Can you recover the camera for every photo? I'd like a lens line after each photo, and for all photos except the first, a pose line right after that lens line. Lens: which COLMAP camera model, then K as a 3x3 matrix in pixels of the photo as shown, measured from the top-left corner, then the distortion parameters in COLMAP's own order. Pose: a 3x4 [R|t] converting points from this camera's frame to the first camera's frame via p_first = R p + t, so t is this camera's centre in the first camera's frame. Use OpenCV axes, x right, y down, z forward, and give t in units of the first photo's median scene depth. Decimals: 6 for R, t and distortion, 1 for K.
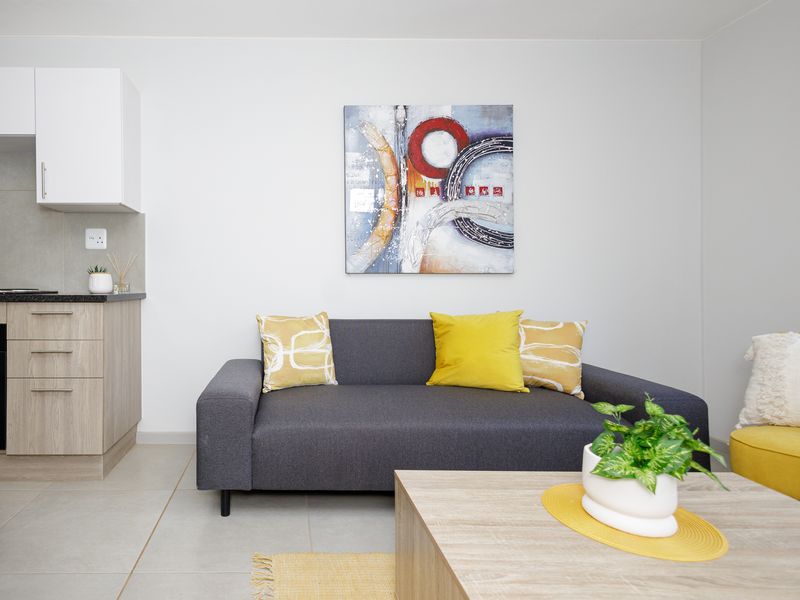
lens RADIAL K [[454.0, 0, 285.4], [0, 454.0, 284.7], [0, 0, 1]] dist [0.006771, 0.001515]
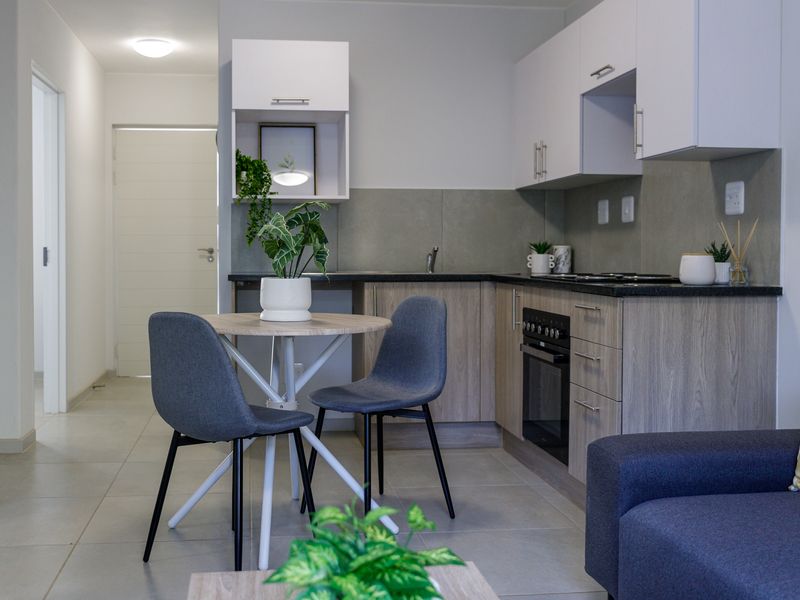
lens RADIAL K [[900.2, 0, 339.2], [0, 900.2, 264.3], [0, 0, 1]] dist [0.056766, 0.006314]
pose [[0.103203, 0.011606, -0.994593, 0.782981], [-0.002469, 0.999932, 0.011412, -0.022806], [0.994657, 0.001278, 0.103224, 0.329494]]
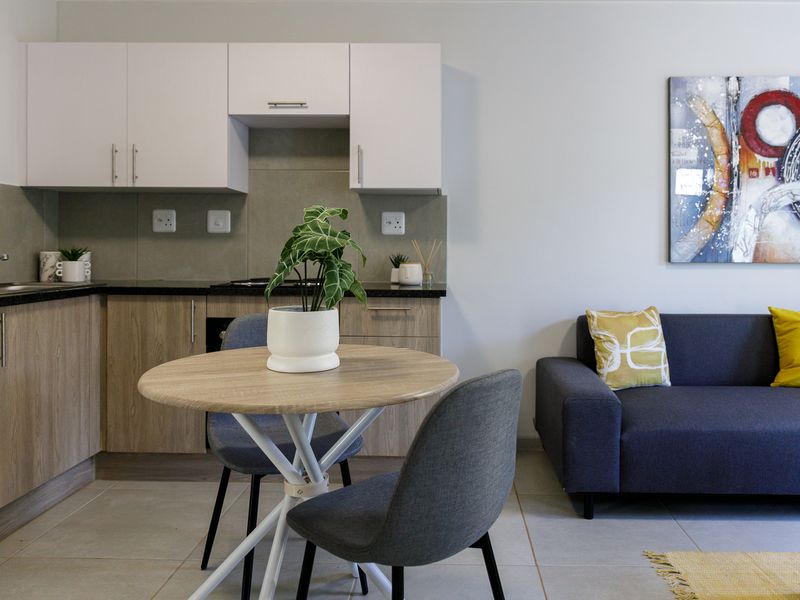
lens RADIAL K [[602.0, 0, 448.1], [0, 602.0, 256.4], [0, 0, 1]] dist [-0.003041, -0.000869]
pose [[0.999843, 0.004976, -0.017003, -0.288356], [-0.004798, 0.999933, 0.010521, -0.047856], [0.017054, -0.010438, 0.999800, -0.204192]]
